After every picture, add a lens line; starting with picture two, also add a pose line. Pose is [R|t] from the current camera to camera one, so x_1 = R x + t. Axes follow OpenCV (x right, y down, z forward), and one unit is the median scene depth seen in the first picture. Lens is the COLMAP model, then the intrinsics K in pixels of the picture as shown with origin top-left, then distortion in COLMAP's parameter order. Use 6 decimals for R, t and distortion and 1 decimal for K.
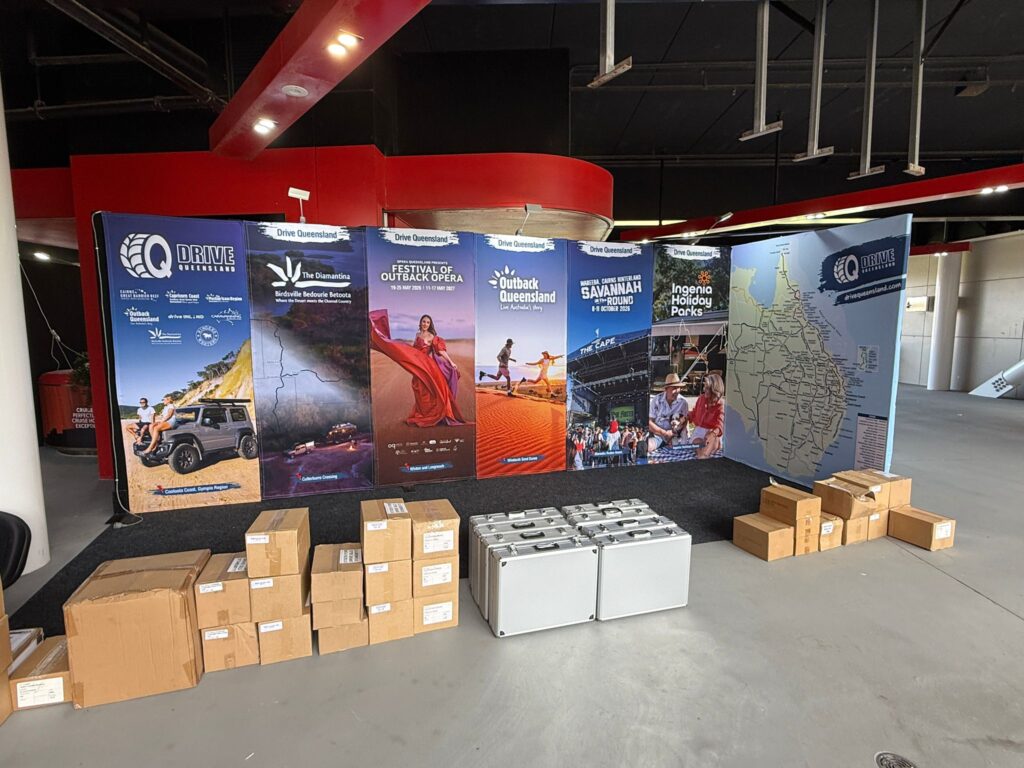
lens RADIAL K [[535.2, 0, 507.1], [0, 535.2, 387.9], [0, 0, 1]] dist [0.000552, -0.000415]
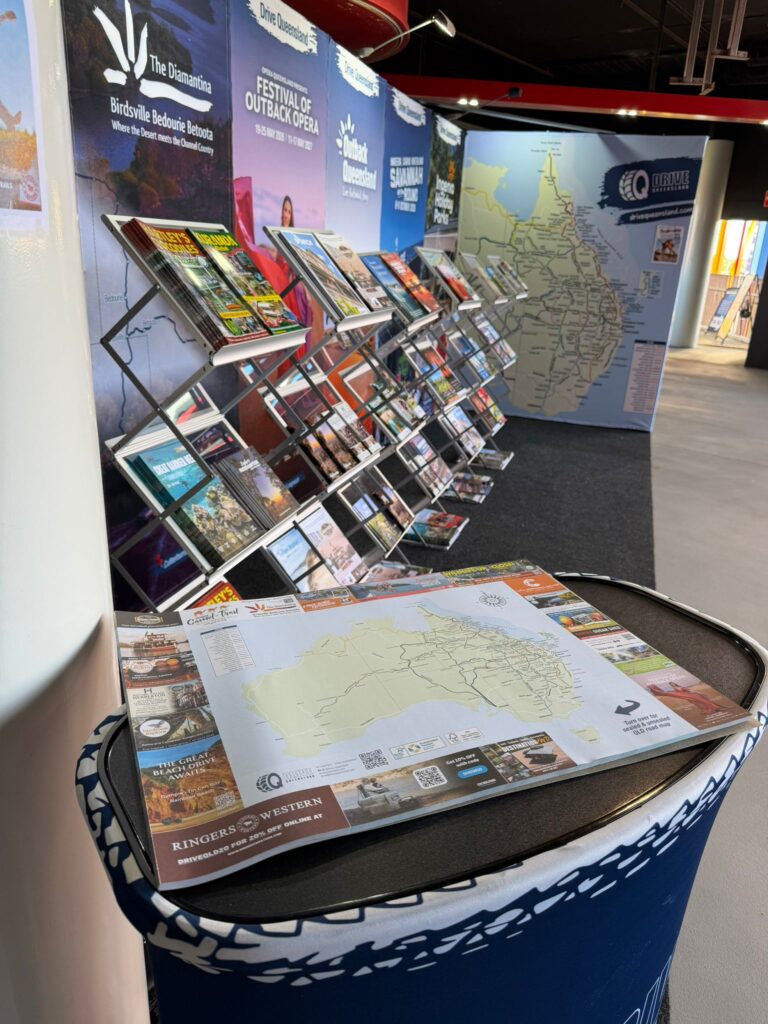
lens RADIAL K [[733.5, 0, 384.0], [0, 733.5, 512.0], [0, 0, 1]] dist [0.008285, -0.023301]
pose [[0.602966, -0.239500, 0.760968, -0.701144], [0.038300, 0.961463, 0.272254, -0.033508], [-0.796847, -0.135015, 0.588902, 0.471459]]
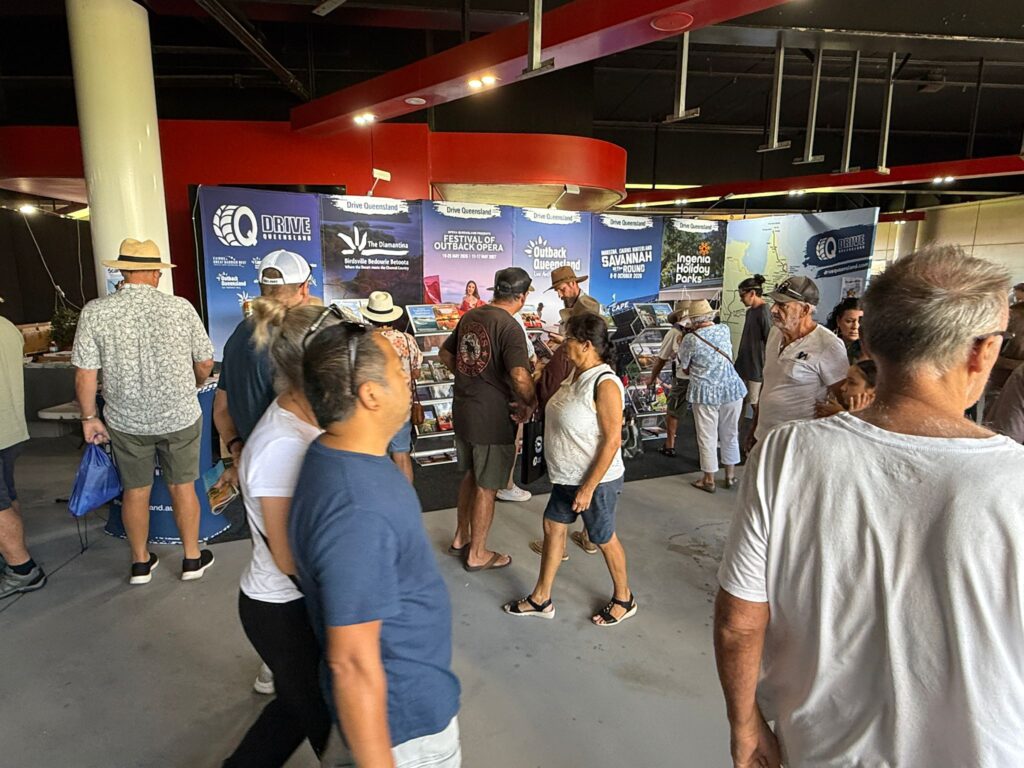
lens RADIAL K [[596.3, 0, 510.9], [0, 596.3, 390.7], [0, 0, 1]] dist [0.002405, 0.000079]
pose [[0.993767, -0.005813, 0.111328, -0.209499], [-0.002493, 0.997231, 0.074327, 0.000148], [-0.111452, -0.074142, 0.991000, -0.260079]]
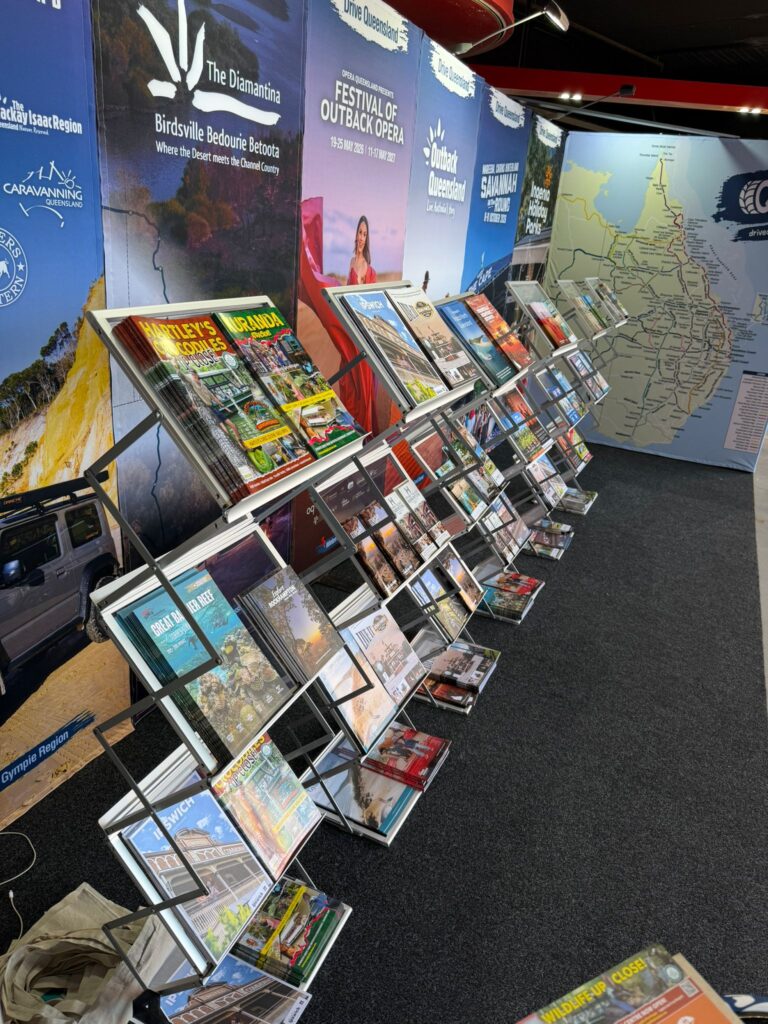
lens RADIAL K [[732.7, 0, 380.3], [0, 732.7, 511.0], [0, 0, 1]] dist [0.019862, -0.024021]
pose [[0.685507, -0.209477, 0.697280, -0.625032], [0.001316, 0.958070, 0.286530, -0.075561], [-0.728065, -0.195501, 0.657039, 0.532859]]
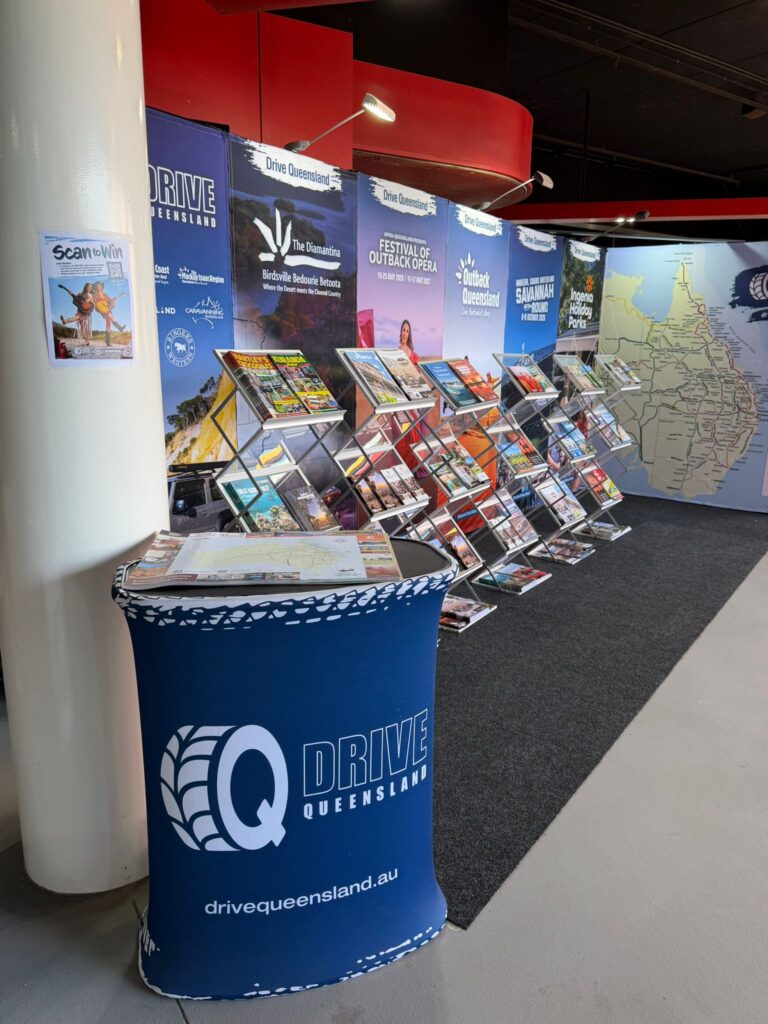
lens RADIAL K [[718.4, 0, 378.6], [0, 718.4, 508.8], [0, 0, 1]] dist [0.142760, -0.312543]
pose [[0.815201, -0.116109, 0.567421, -0.735435], [0.047691, 0.989829, 0.134028, -0.022168], [-0.577212, -0.082199, 0.812447, 0.243700]]
